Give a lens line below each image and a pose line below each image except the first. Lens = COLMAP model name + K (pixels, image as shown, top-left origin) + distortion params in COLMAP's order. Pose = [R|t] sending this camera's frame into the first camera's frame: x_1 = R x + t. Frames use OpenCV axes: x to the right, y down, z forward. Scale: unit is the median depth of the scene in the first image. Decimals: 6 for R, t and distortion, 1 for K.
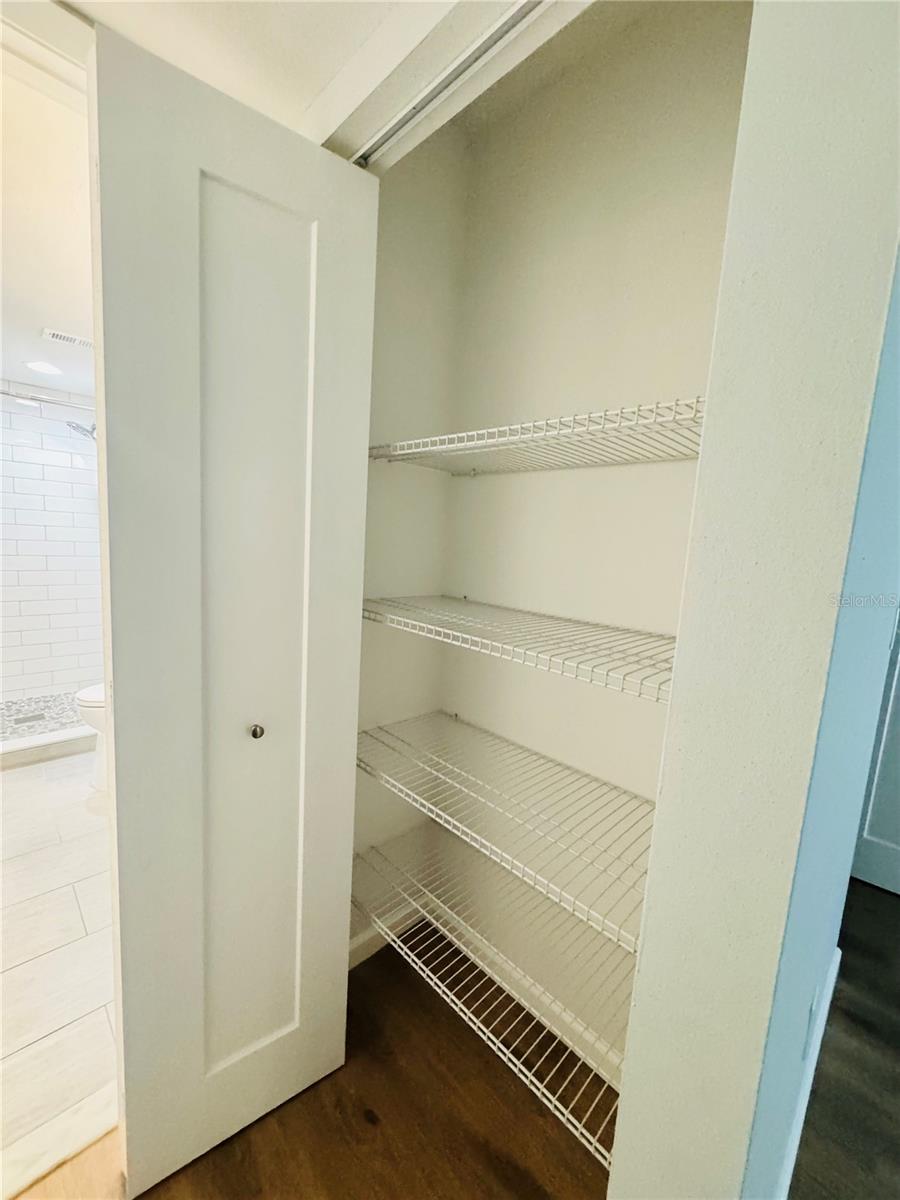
lens RADIAL K [[481.3, 0, 451.5], [0, 481.3, 600.7], [0, 0, 1]] dist [-0.000947, -0.000221]
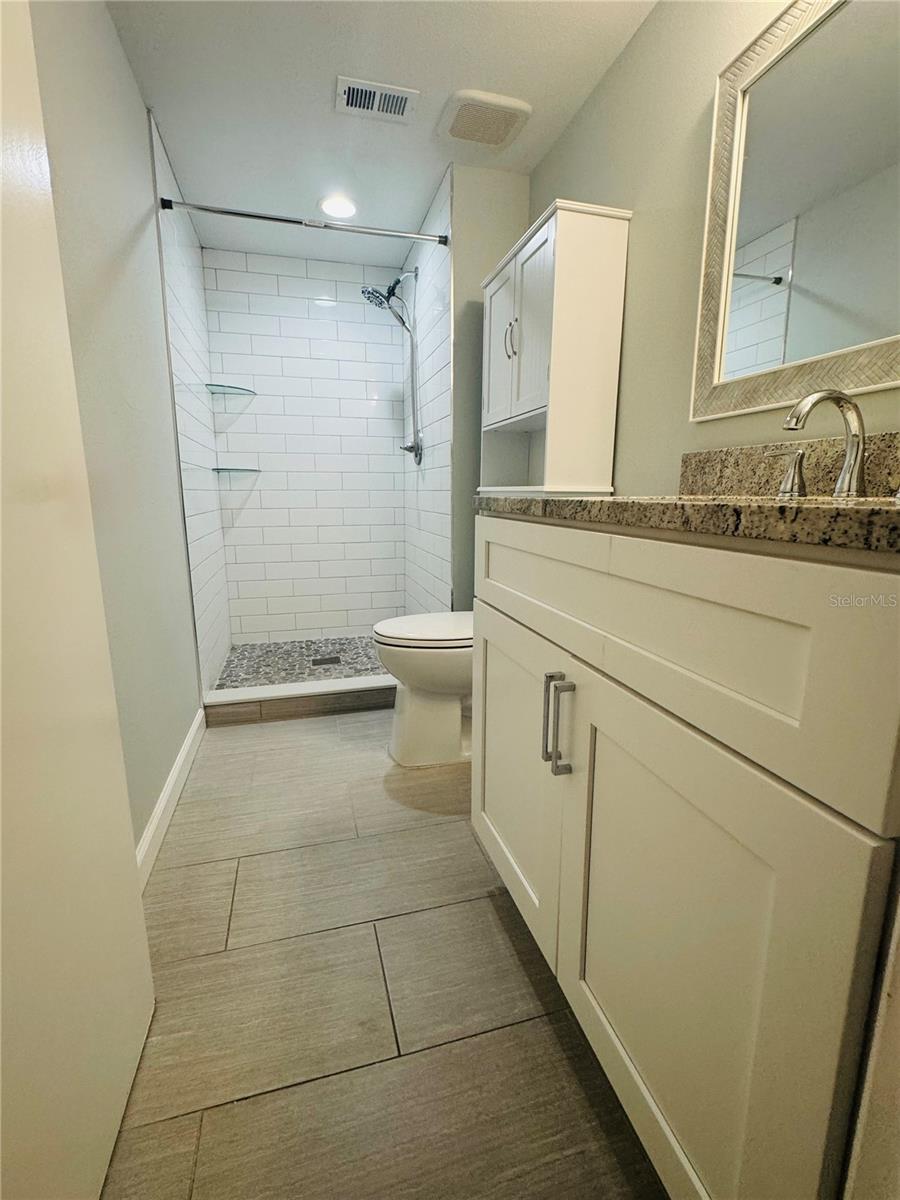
lens RADIAL K [[564.0, 0, 448.3], [0, 564.0, 597.3], [0, 0, 1]] dist [-0.000402, -0.000059]
pose [[0.869749, 0.031653, -0.492478, -0.207955], [-0.007641, 0.998685, 0.050693, 0.082412], [0.493435, -0.040327, 0.868847, 0.250942]]
